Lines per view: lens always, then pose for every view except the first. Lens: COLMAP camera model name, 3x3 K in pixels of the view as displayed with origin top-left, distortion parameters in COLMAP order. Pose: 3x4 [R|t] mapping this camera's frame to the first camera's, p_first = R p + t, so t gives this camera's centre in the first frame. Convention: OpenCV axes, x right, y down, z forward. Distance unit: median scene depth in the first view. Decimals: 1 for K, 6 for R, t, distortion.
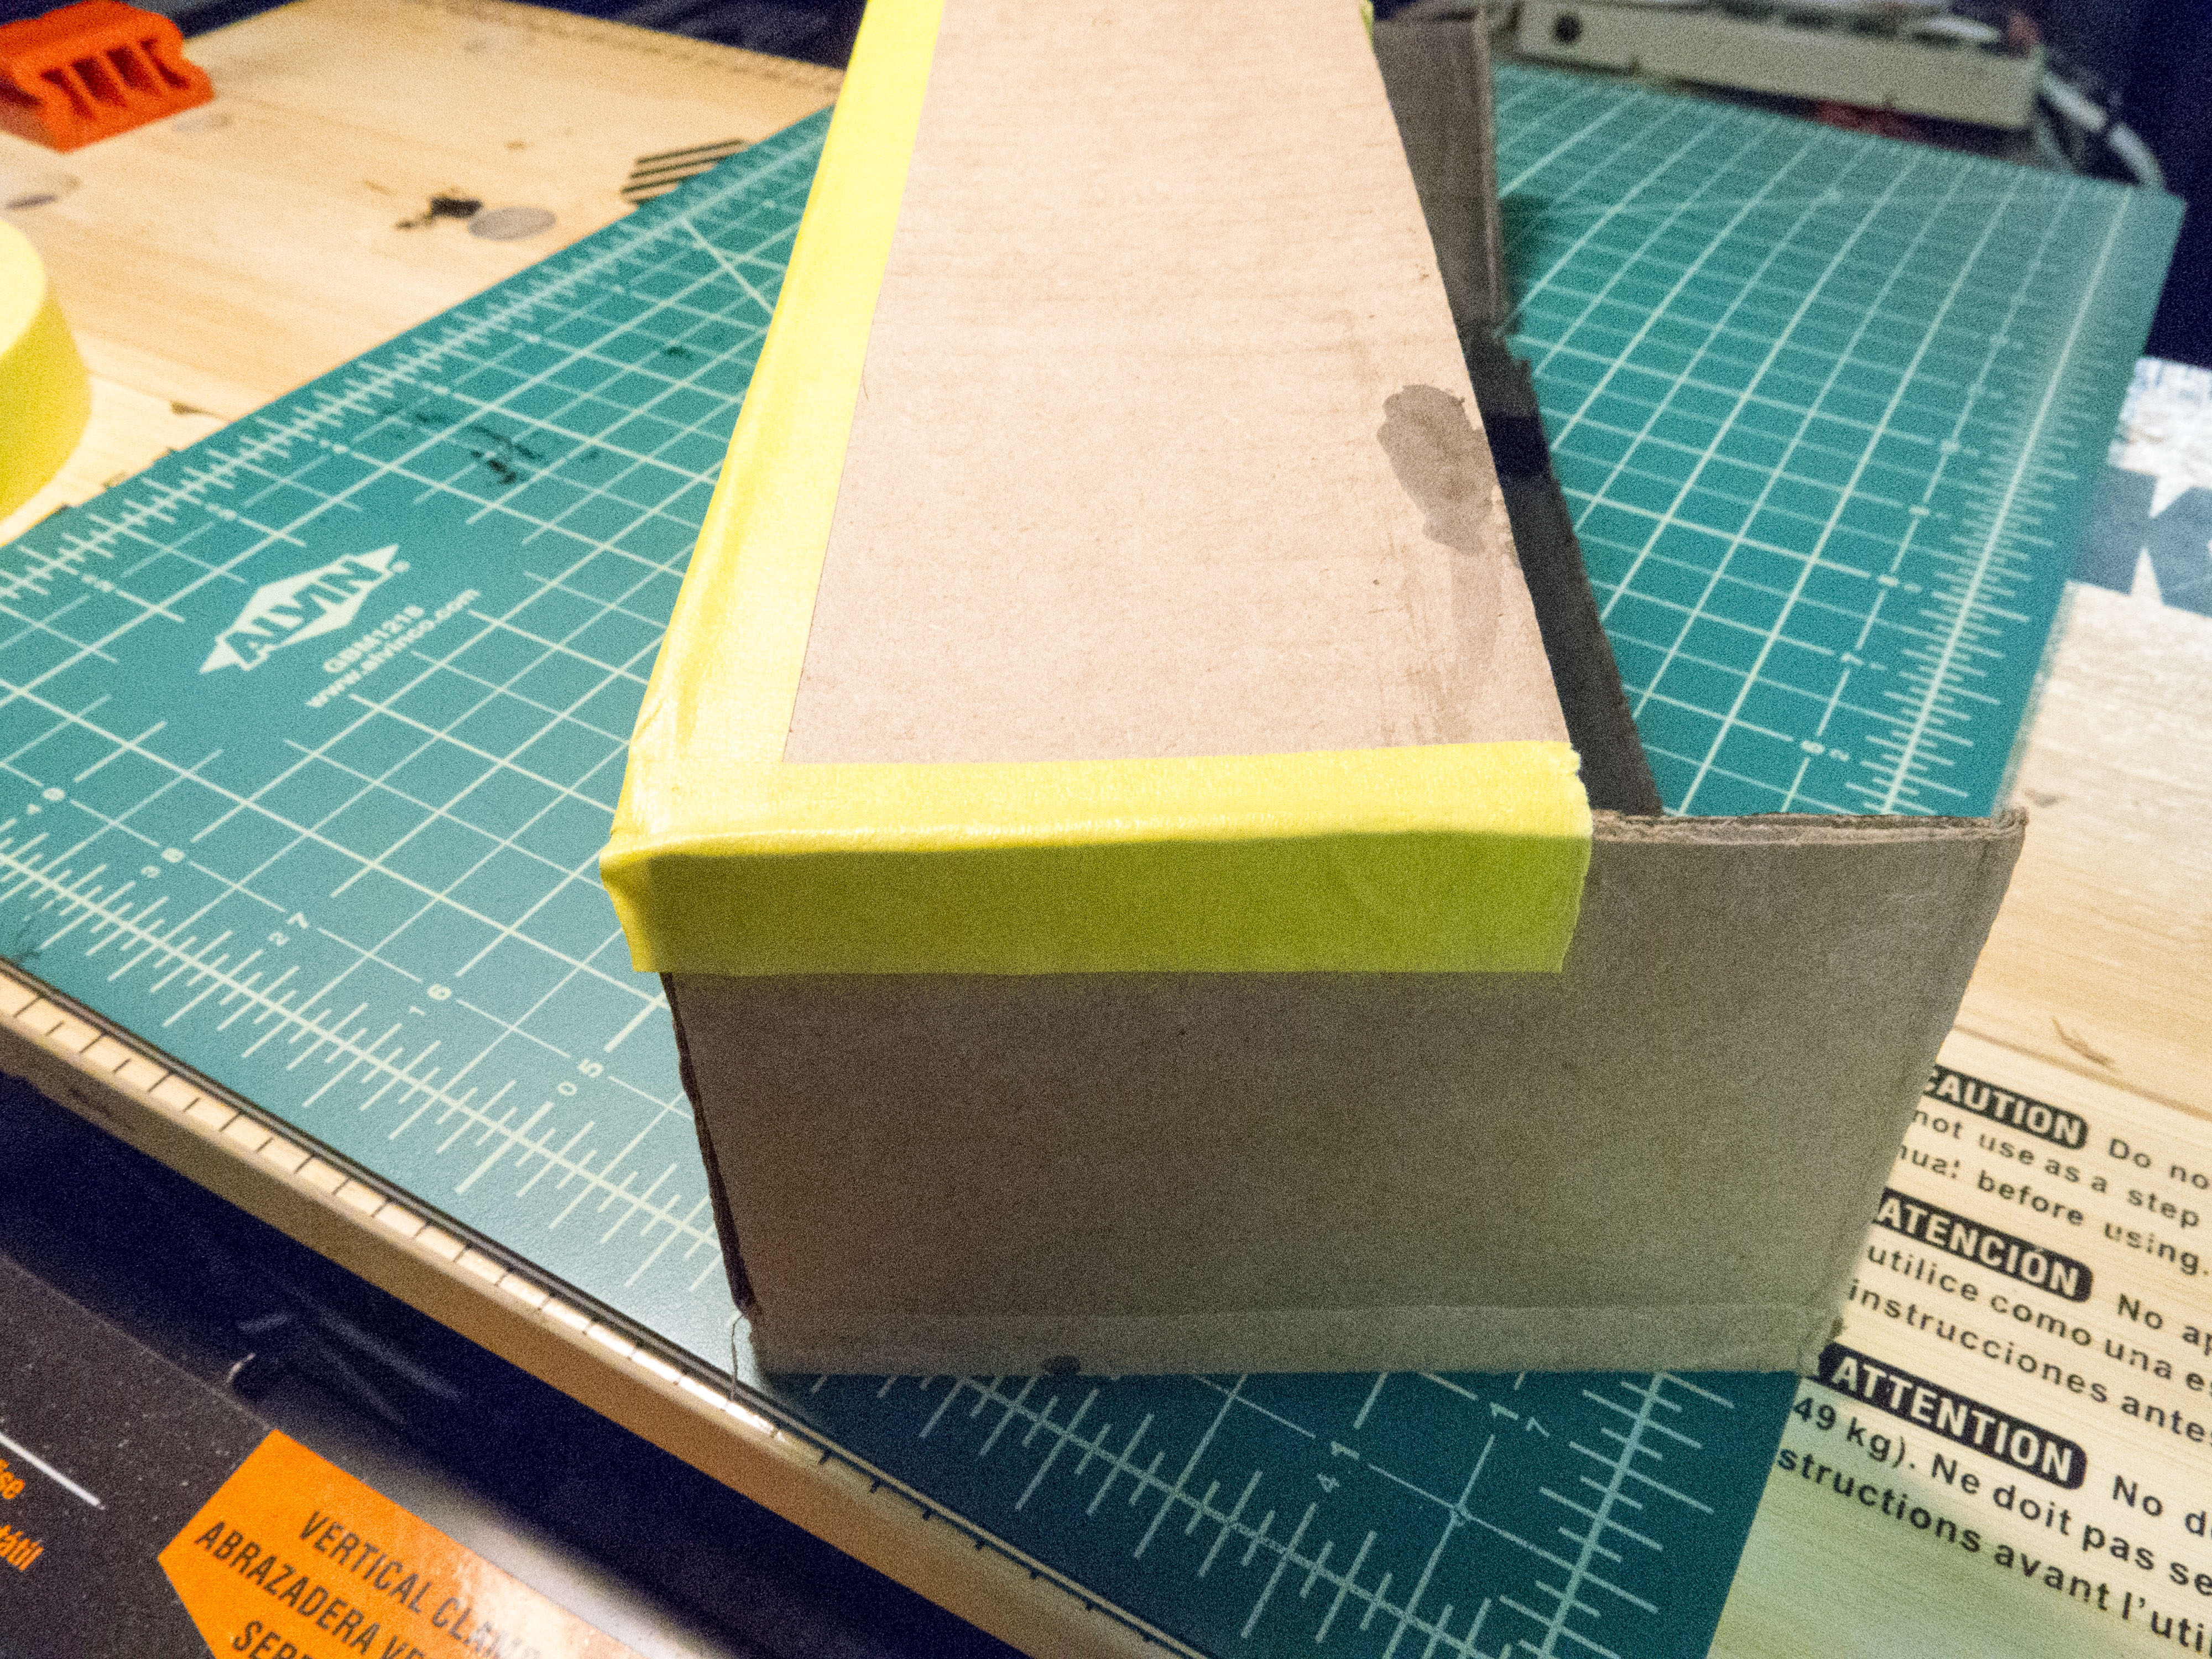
lens RADIAL K [[1835.7, 0, 1109.0], [0, 1835.7, 851.1], [0, 0, 1]] dist [-0.030216, 0.008889]
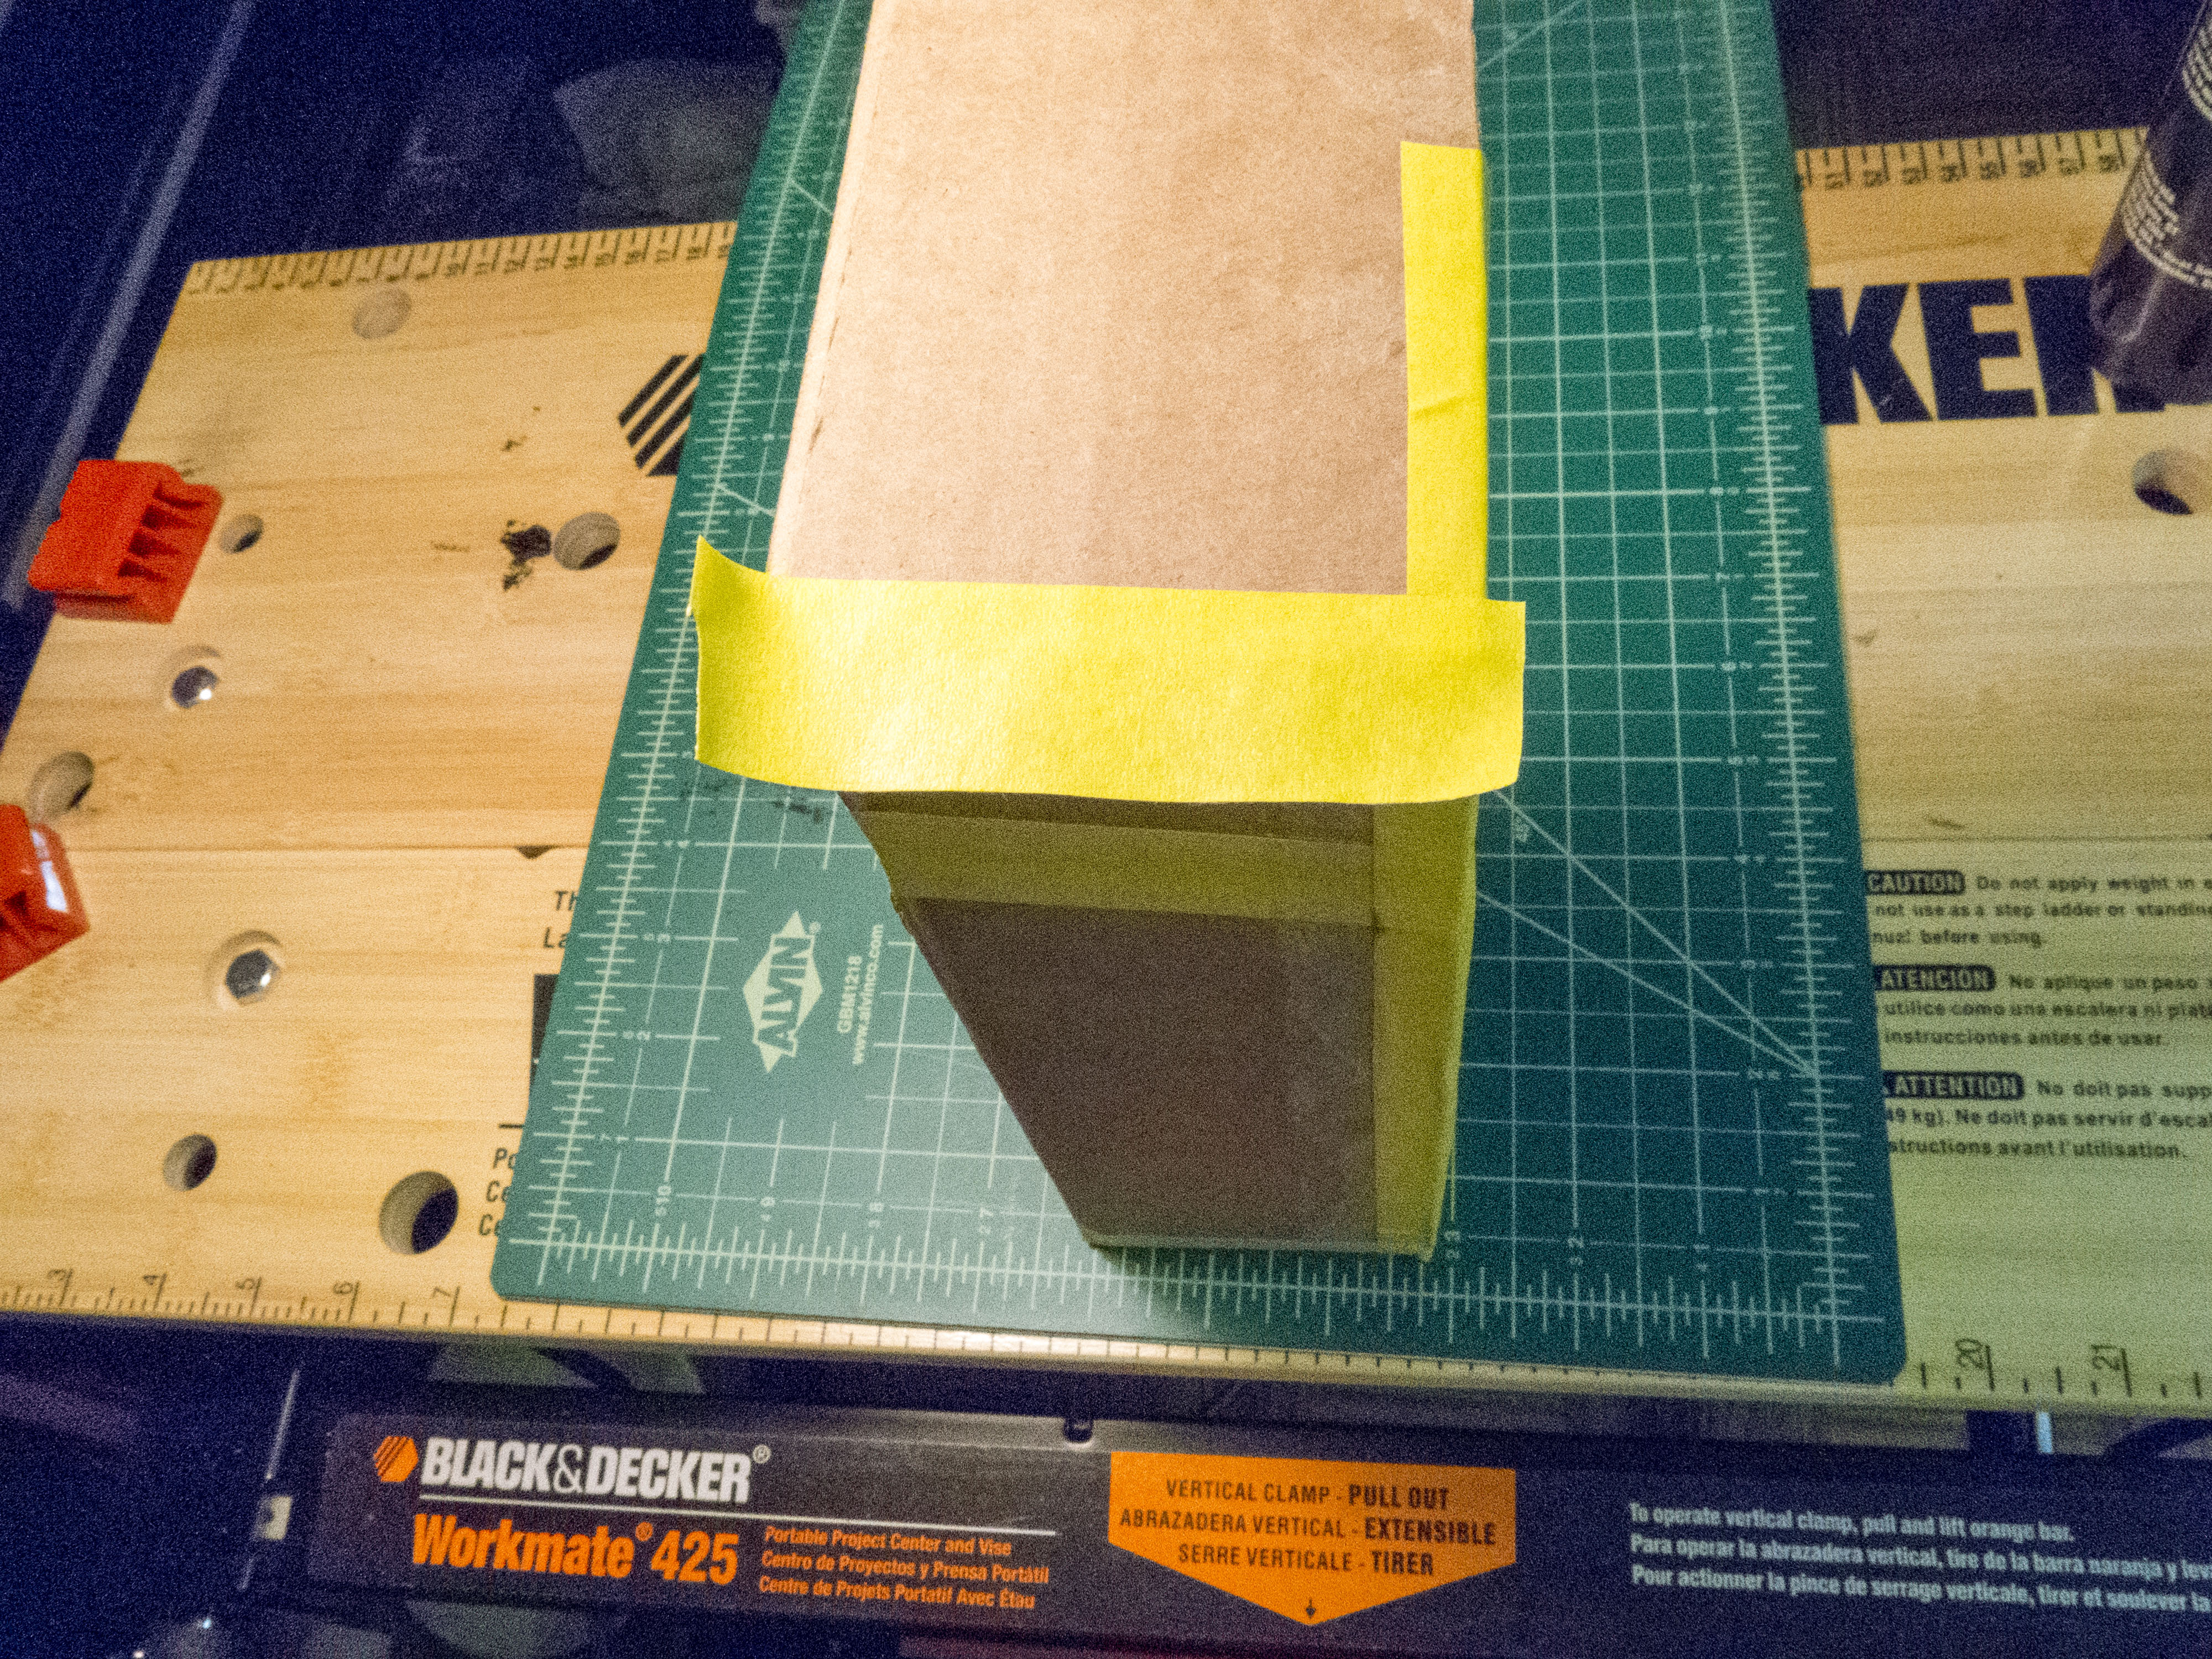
lens RADIAL K [[1835.7, 0, 1108.1], [0, 1835.7, 835.0], [0, 0, 1]] dist [-0.030216, 0.008889]
pose [[0.895632, -0.441555, 0.053605, -0.249254], [0.398885, 0.850656, 0.342454, -0.690573], [-0.196812, -0.285330, 0.938004, -0.429939]]
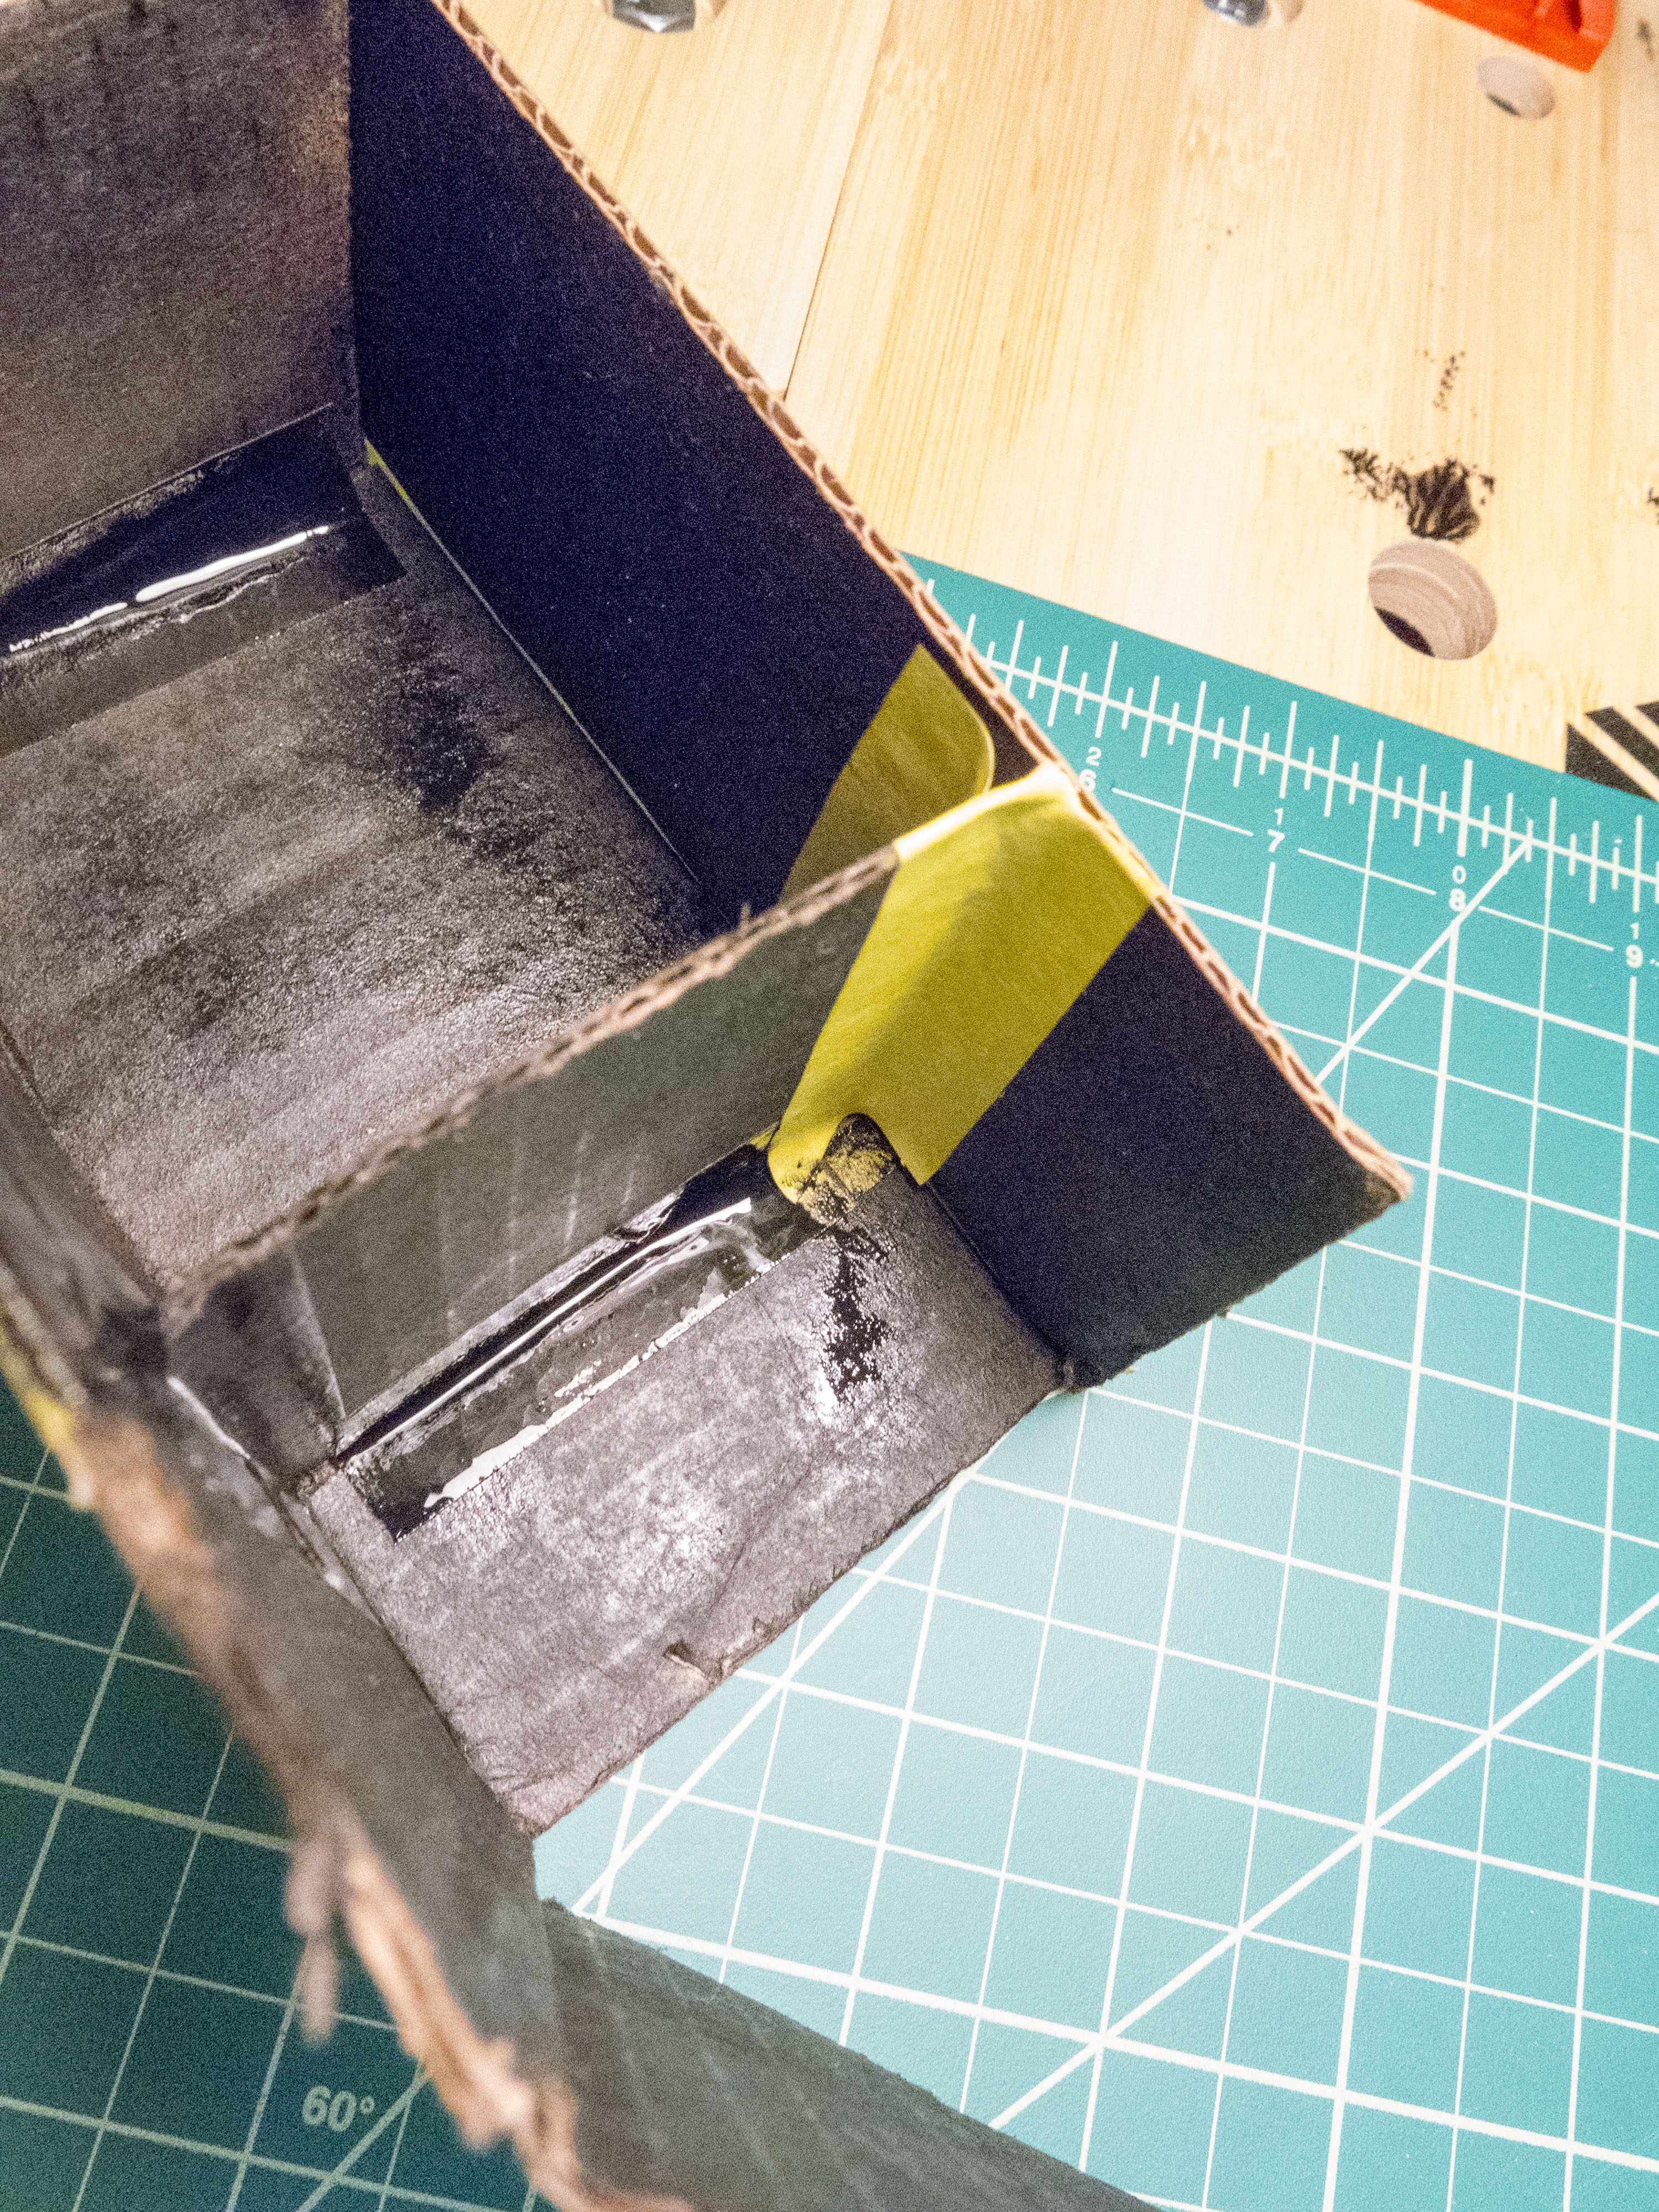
lens RADIAL K [[1835.7, 0, 830.0], [0, 1835.7, 1095.3], [0, 0, 1]] dist [-0.030216, 0.008889]
pose [[0.289110, 0.912529, -0.289319, -0.079344], [-0.782949, 0.399298, 0.477024, -0.622161], [0.550823, 0.088610, 0.829905, 0.581923]]
